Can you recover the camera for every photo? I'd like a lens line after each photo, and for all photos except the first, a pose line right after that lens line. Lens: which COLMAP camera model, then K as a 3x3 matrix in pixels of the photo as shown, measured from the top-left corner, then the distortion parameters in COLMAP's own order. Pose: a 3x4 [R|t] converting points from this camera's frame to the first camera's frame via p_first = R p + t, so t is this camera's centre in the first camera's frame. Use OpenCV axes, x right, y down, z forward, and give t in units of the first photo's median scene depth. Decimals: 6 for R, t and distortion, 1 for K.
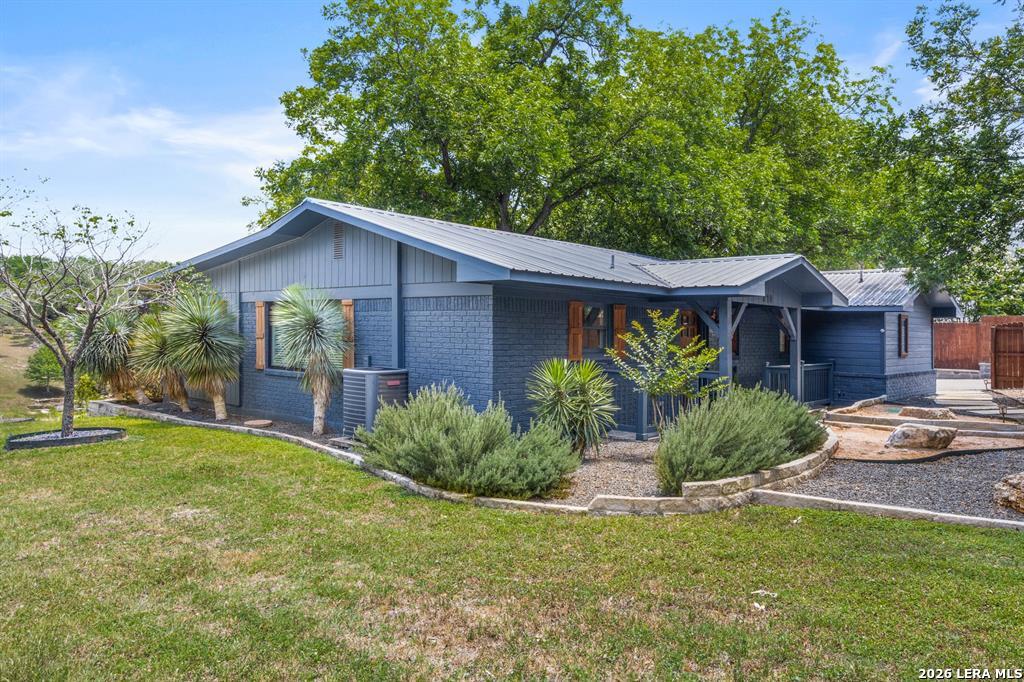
lens RADIAL K [[678.6, 0, 511.9], [0, 678.6, 339.2], [0, 0, 1]] dist [-0.004789, -0.000216]
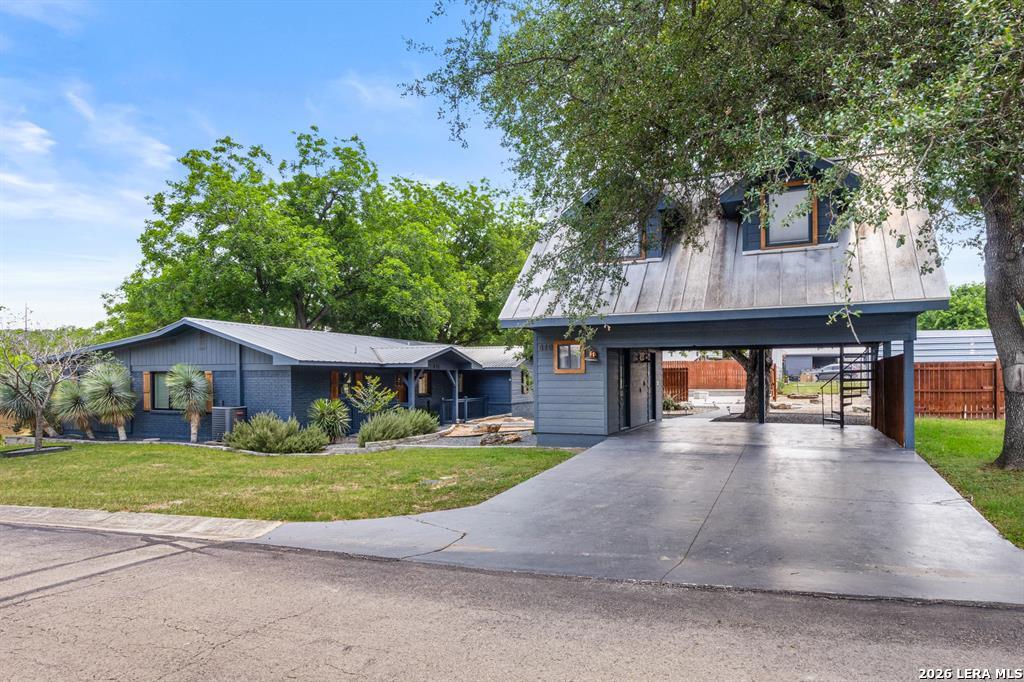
lens RADIAL K [[547.7, 0, 502.6], [0, 547.7, 368.7], [0, 0, 1]] dist [0.000521, -0.000538]
pose [[0.943788, -0.011102, 0.330365, 0.031889], [0.020113, 0.999513, -0.023869, -0.014609], [-0.329939, 0.029171, 0.943551, -0.860211]]
